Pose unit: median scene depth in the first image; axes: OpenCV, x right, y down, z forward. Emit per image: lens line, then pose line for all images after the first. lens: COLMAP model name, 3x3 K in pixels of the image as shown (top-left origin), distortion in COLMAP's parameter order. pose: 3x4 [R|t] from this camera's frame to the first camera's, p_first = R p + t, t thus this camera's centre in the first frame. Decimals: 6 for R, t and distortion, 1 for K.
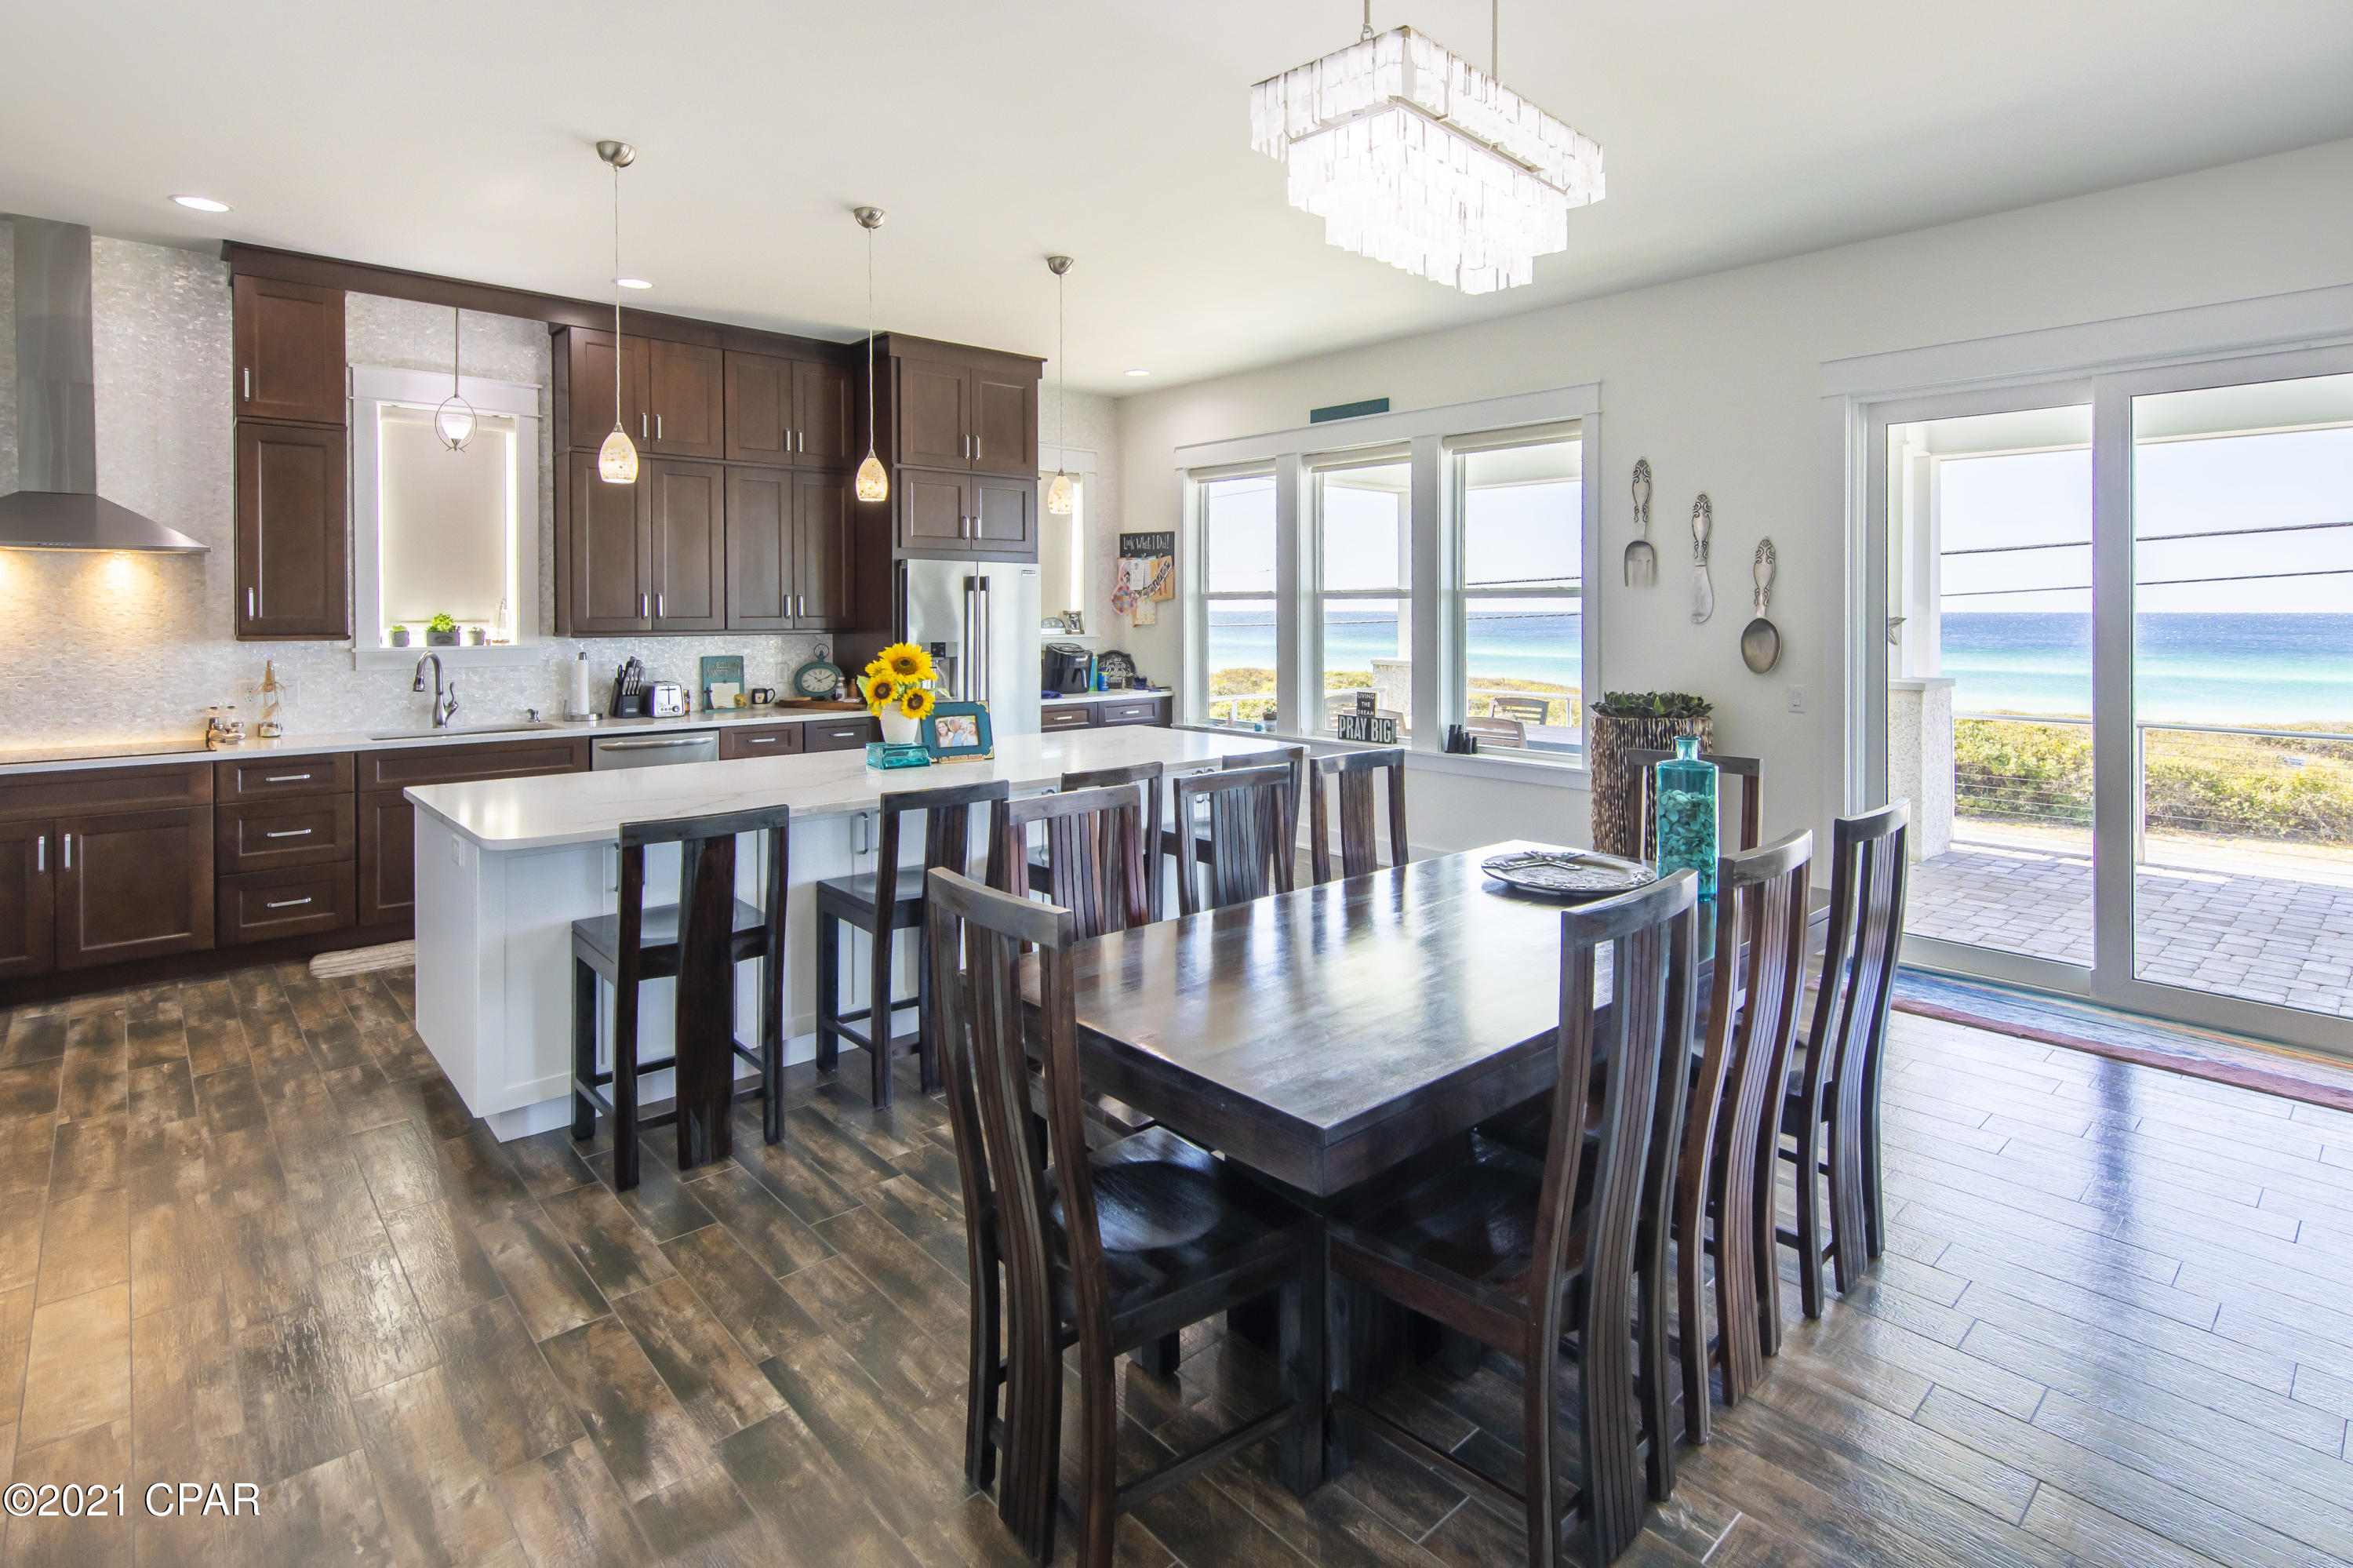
lens RADIAL K [[1183.2, 0, 1210.7], [0, 1183.2, 619.0], [0, 0, 1]] dist [-0.001643, 0.000735]
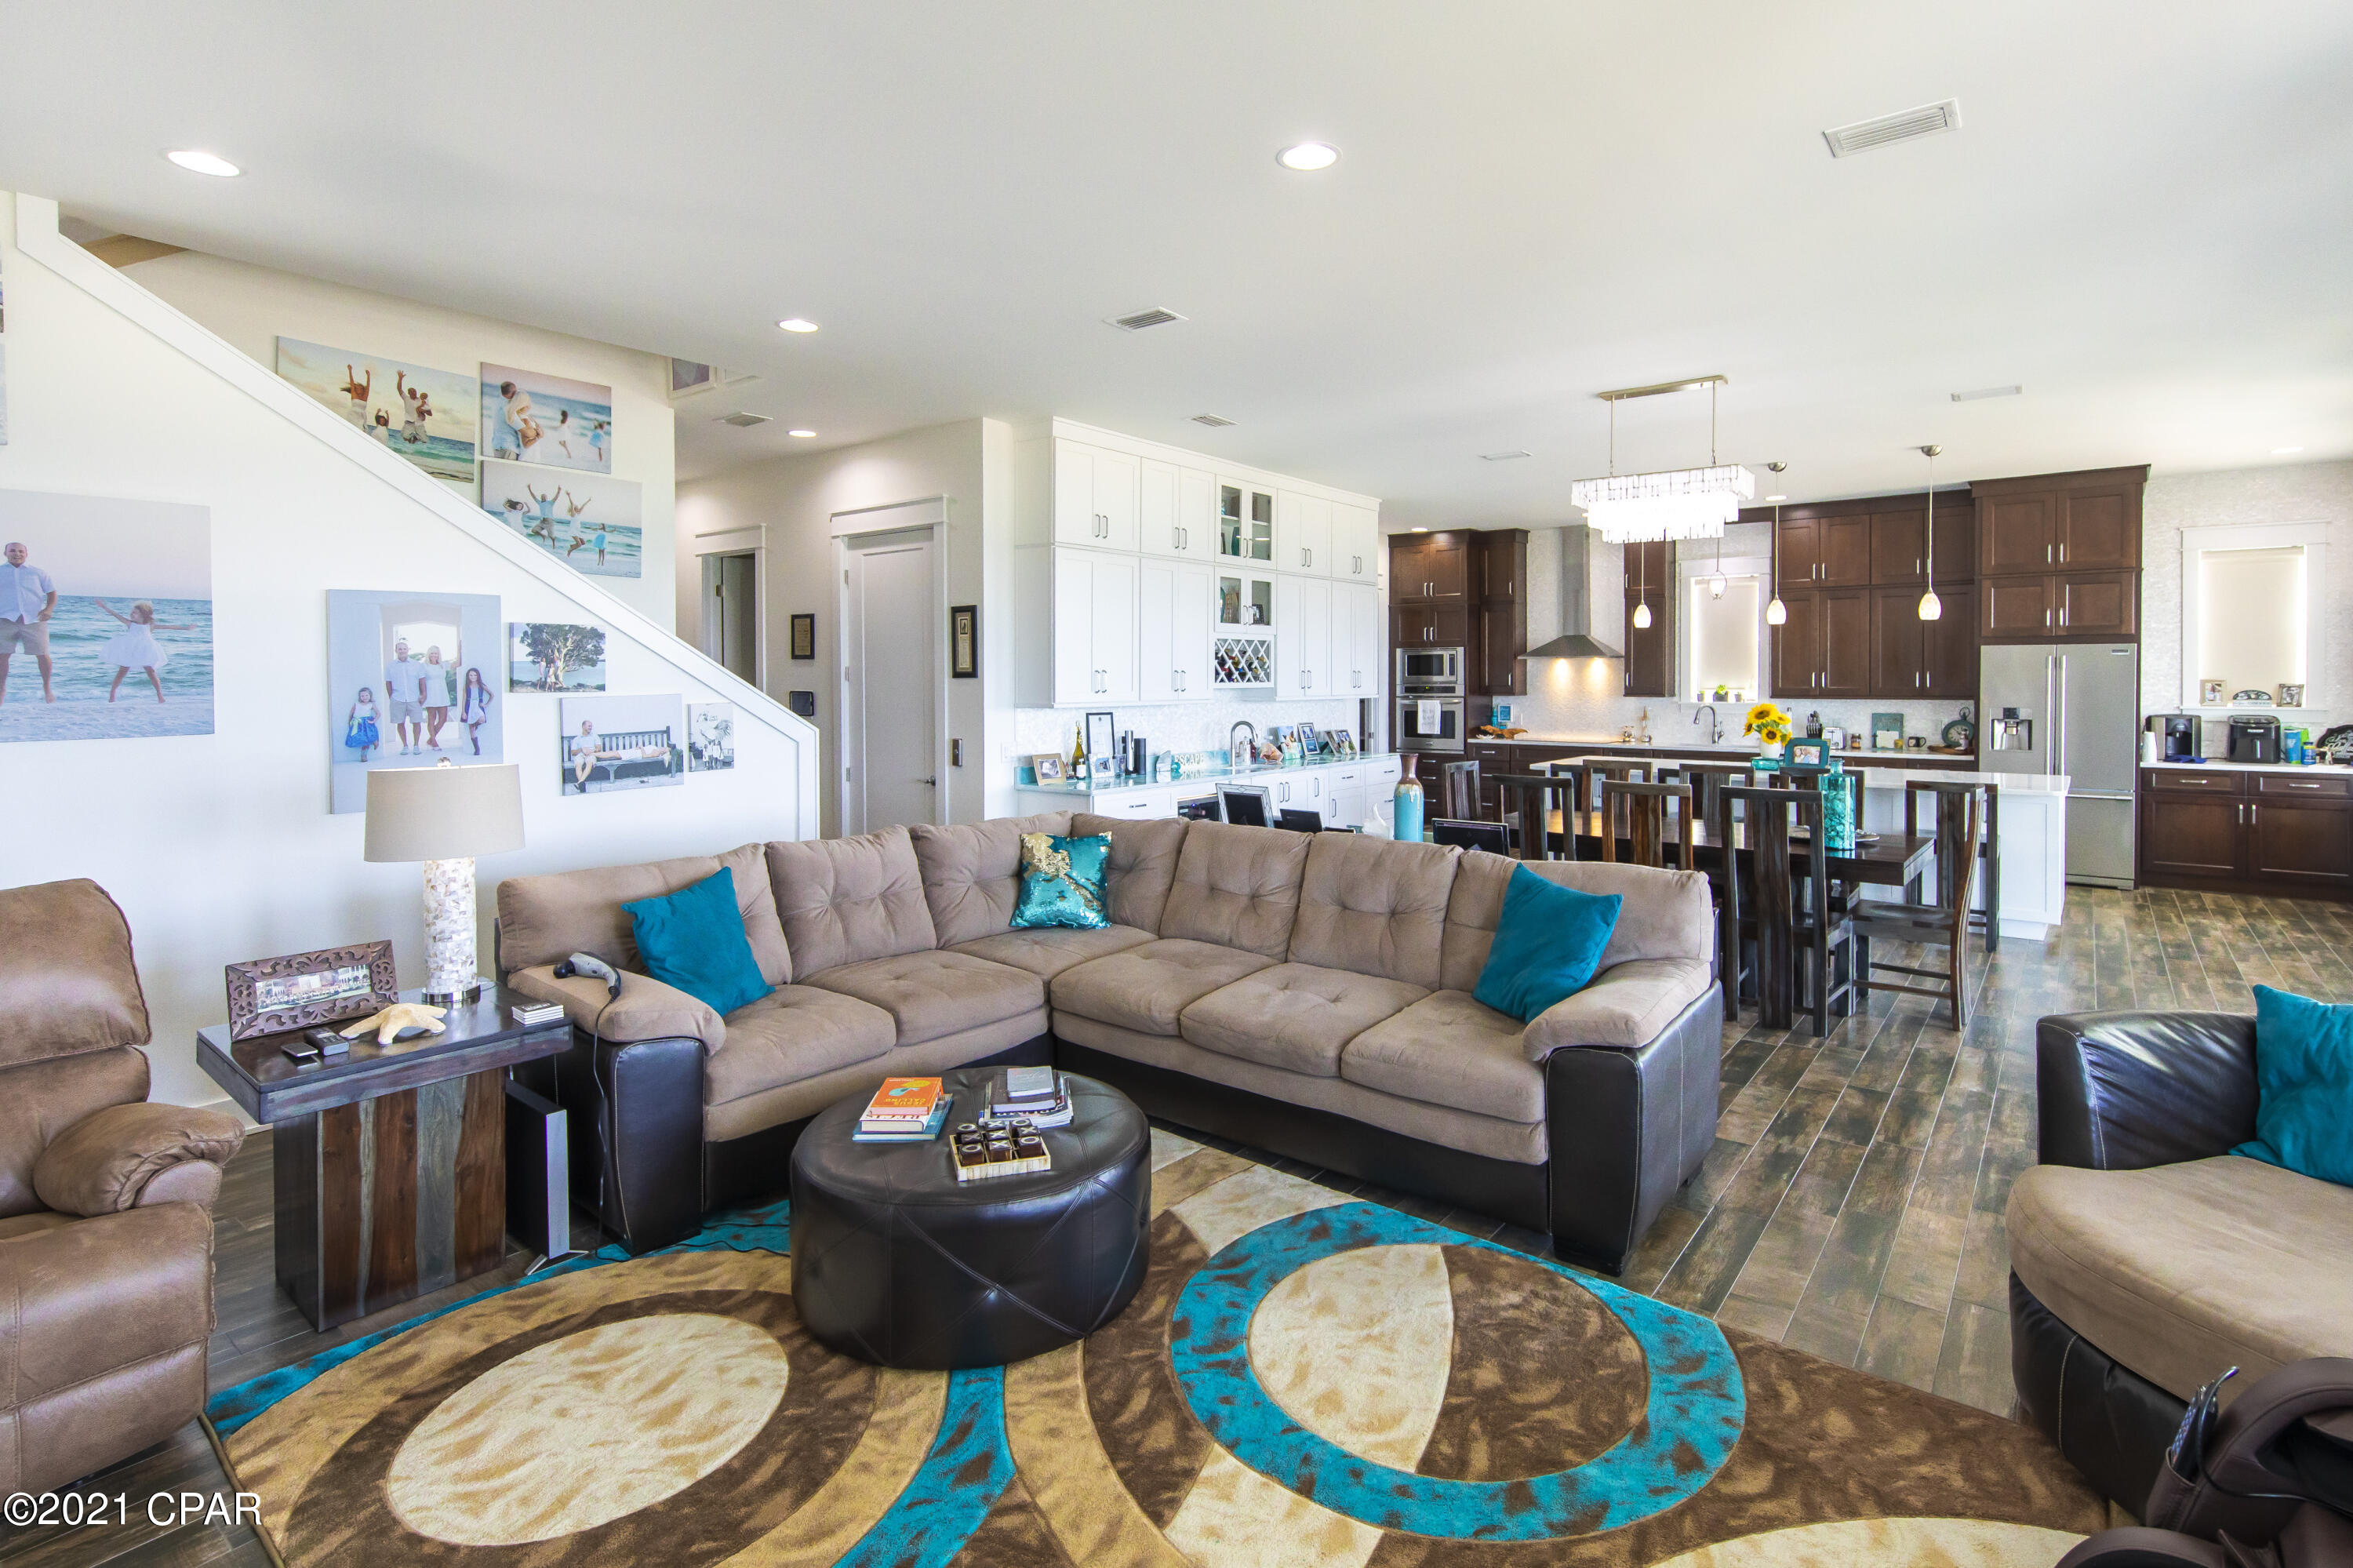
lens RADIAL K [[1150.5, 0, 1189.2], [0, 1150.5, 706.2], [0, 0, 1]] dist [0.004610, -0.000946]
pose [[0.161692, 0.024524, -0.986537, 1.108244], [-0.004111, 0.999699, 0.024178, -0.011842], [0.986833, 0.000146, 0.161744, -0.150177]]
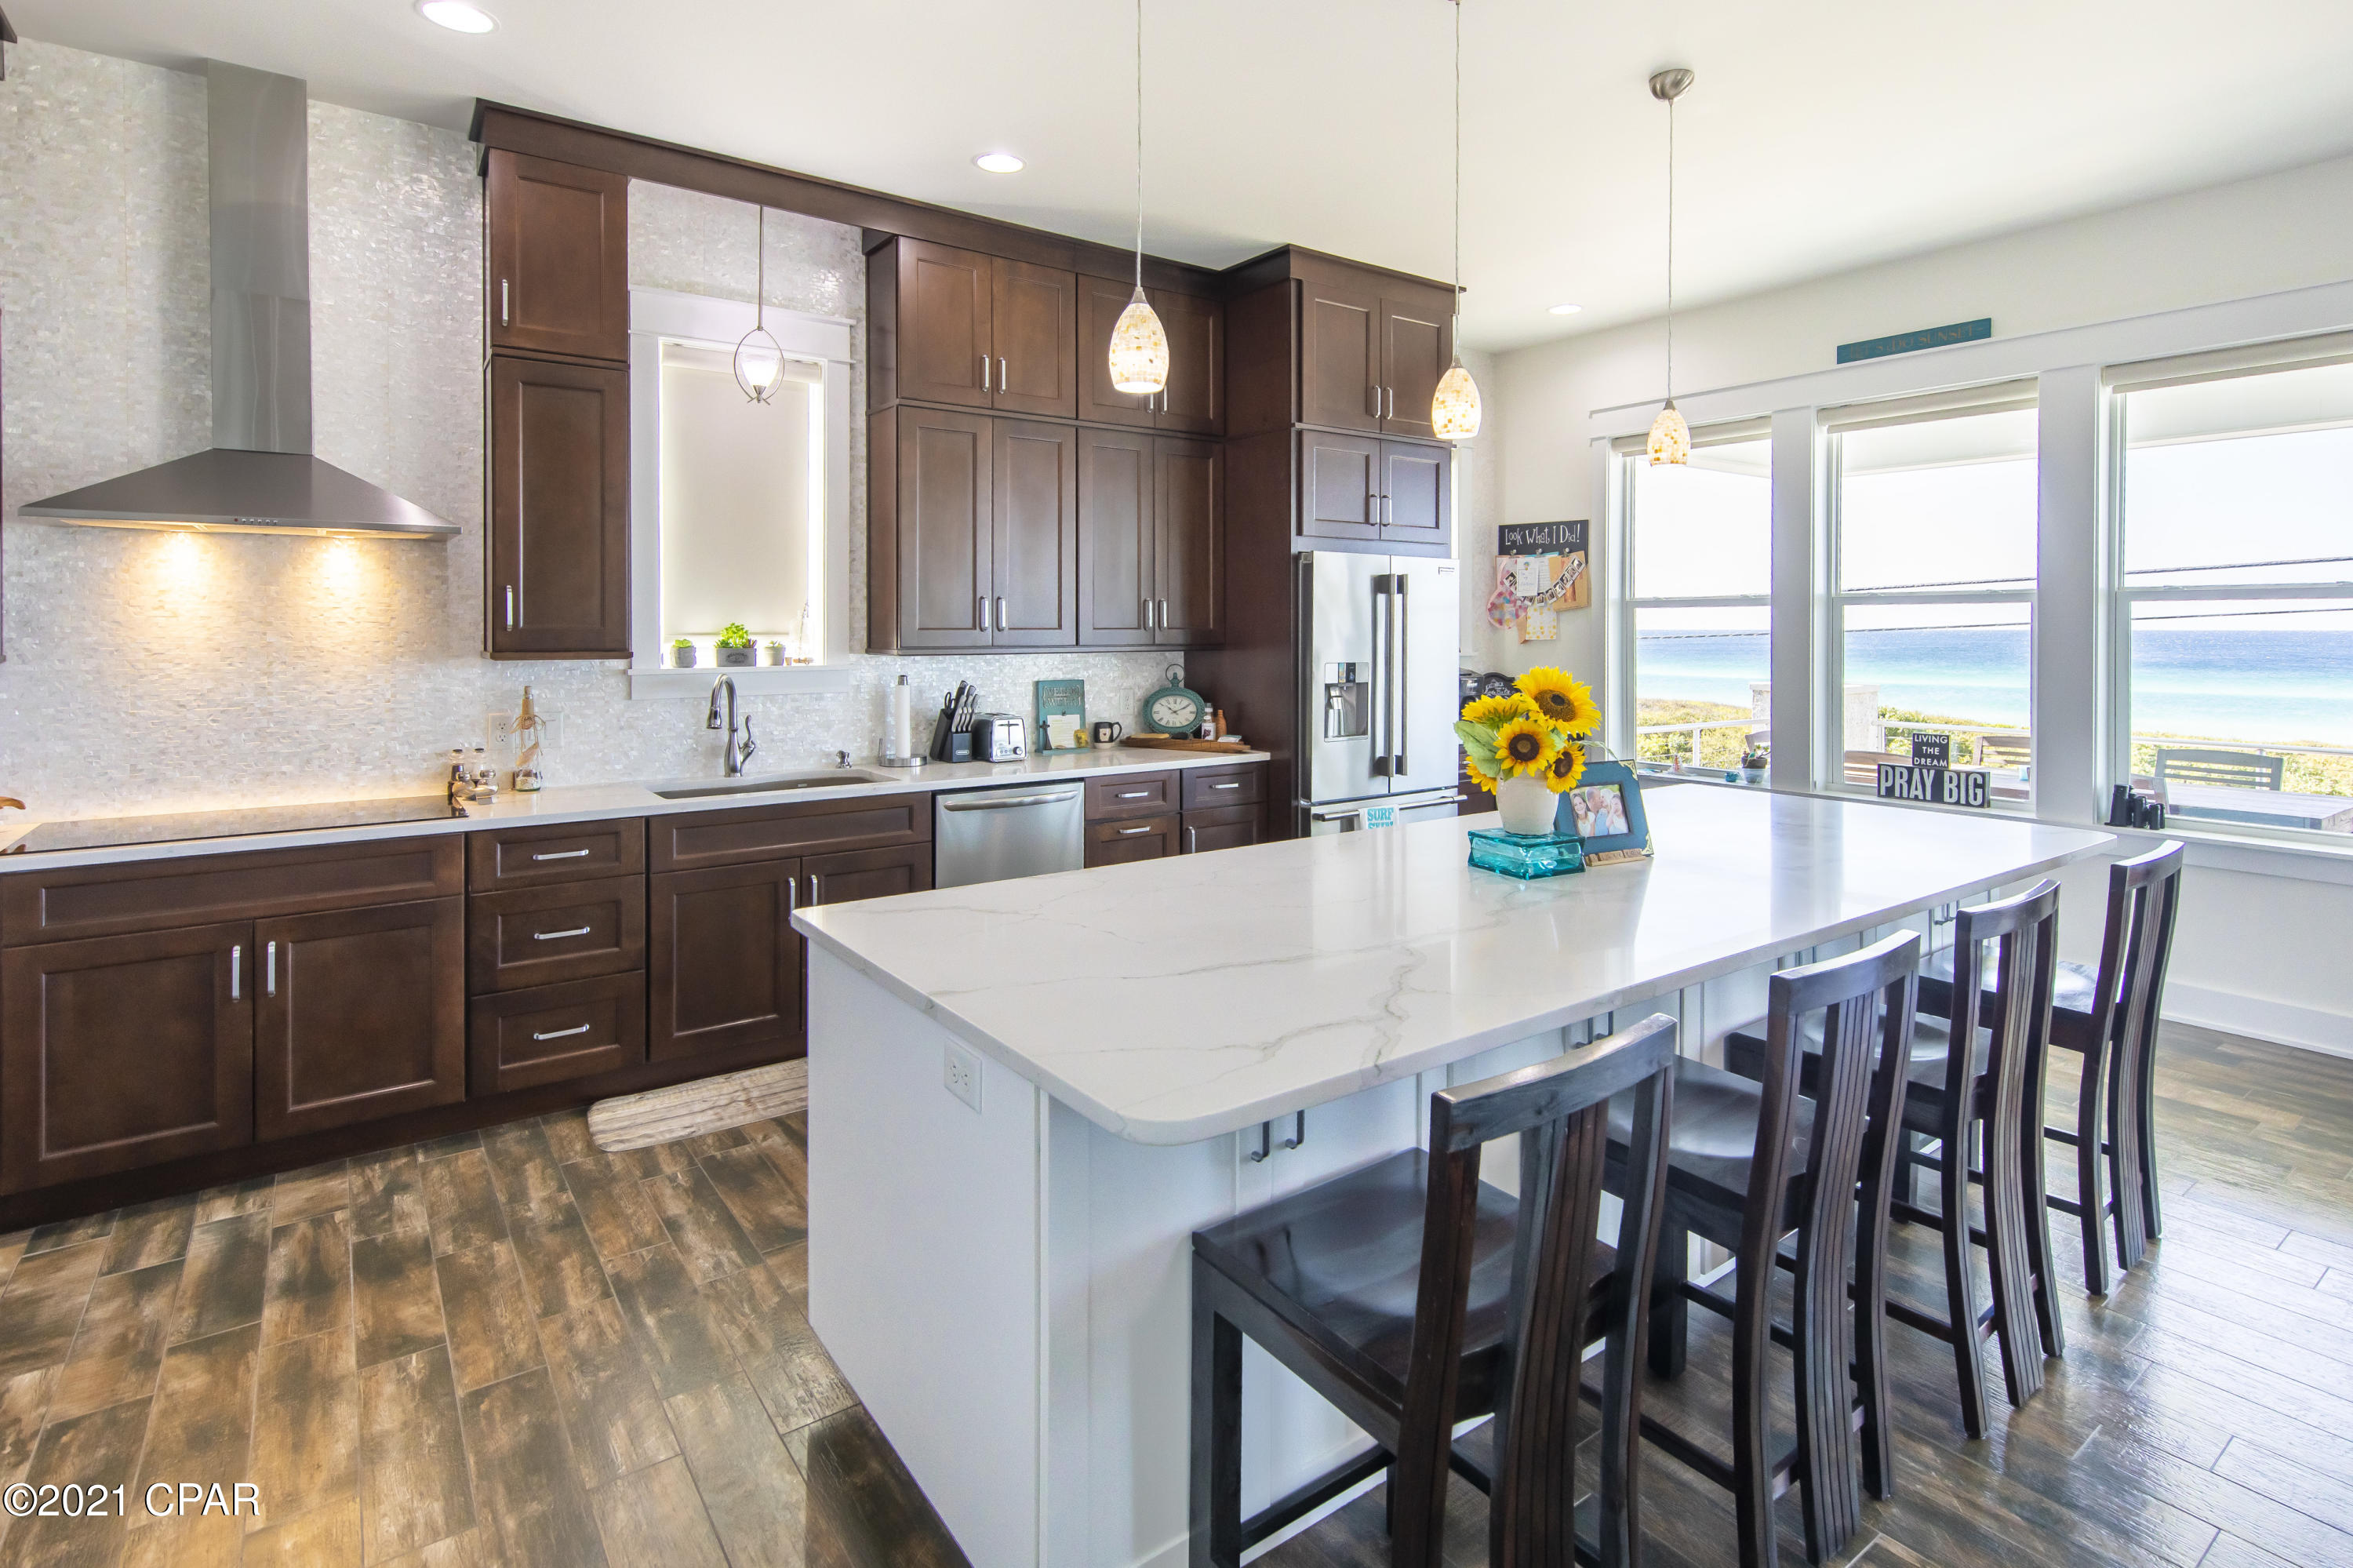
lens RADIAL K [[1150.5, 0, 1186.1], [0, 1150.5, 631.2], [0, 0, 1]] dist [0.004610, -0.000946]
pose [[0.994583, 0.000216, -0.103941, -0.330179], [-0.000745, 0.999987, -0.005050, 0.004735], [0.103939, 0.005100, 0.994571, 0.346594]]
